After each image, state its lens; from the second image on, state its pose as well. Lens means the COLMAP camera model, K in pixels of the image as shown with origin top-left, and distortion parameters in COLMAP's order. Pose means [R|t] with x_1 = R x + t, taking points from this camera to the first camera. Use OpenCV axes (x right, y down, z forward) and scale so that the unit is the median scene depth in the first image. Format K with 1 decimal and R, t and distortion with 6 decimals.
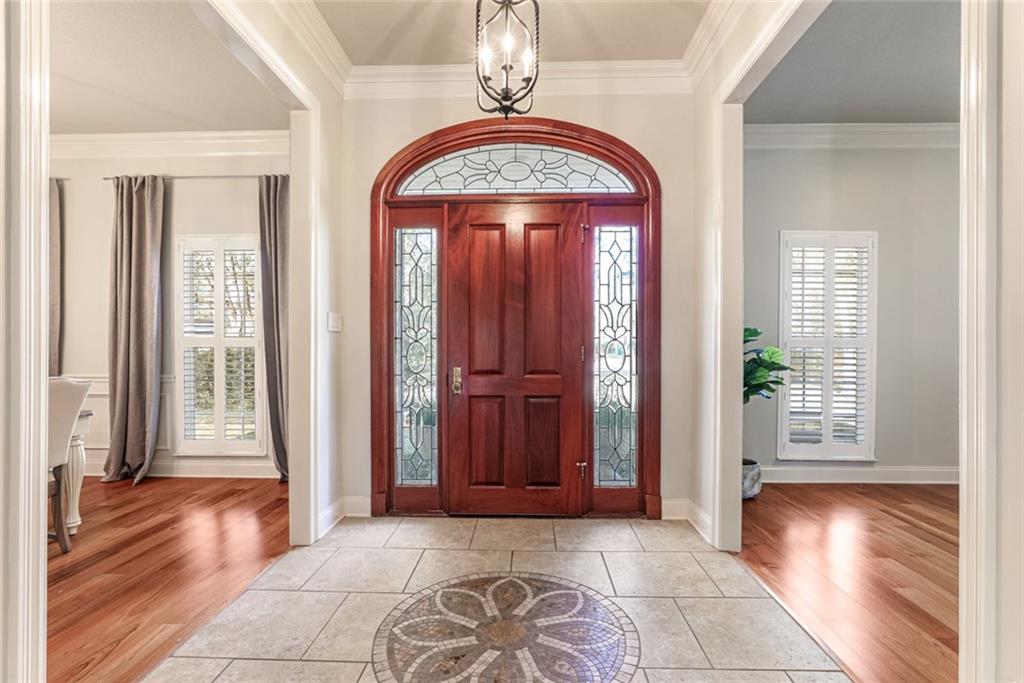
lens RADIAL K [[474.7, 0, 517.9], [0, 474.7, 339.5], [0, 0, 1]] dist [-0.014201, 0.000844]
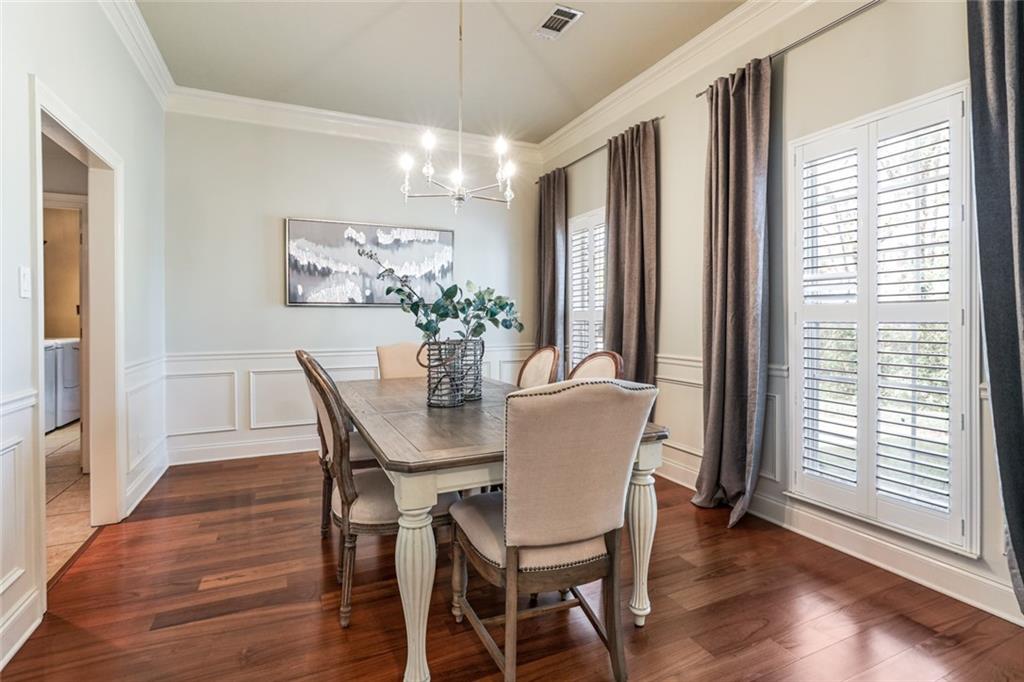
lens RADIAL K [[471.3, 0, 512.3], [0, 471.3, 314.2], [0, 0, 1]] dist [-0.040664, 0.030753]
pose [[0.425018, 0.003933, -0.905177, -0.332923], [0.000401, 0.999990, 0.004534, 0.003667], [0.905185, -0.002290, 0.425012, 0.417403]]
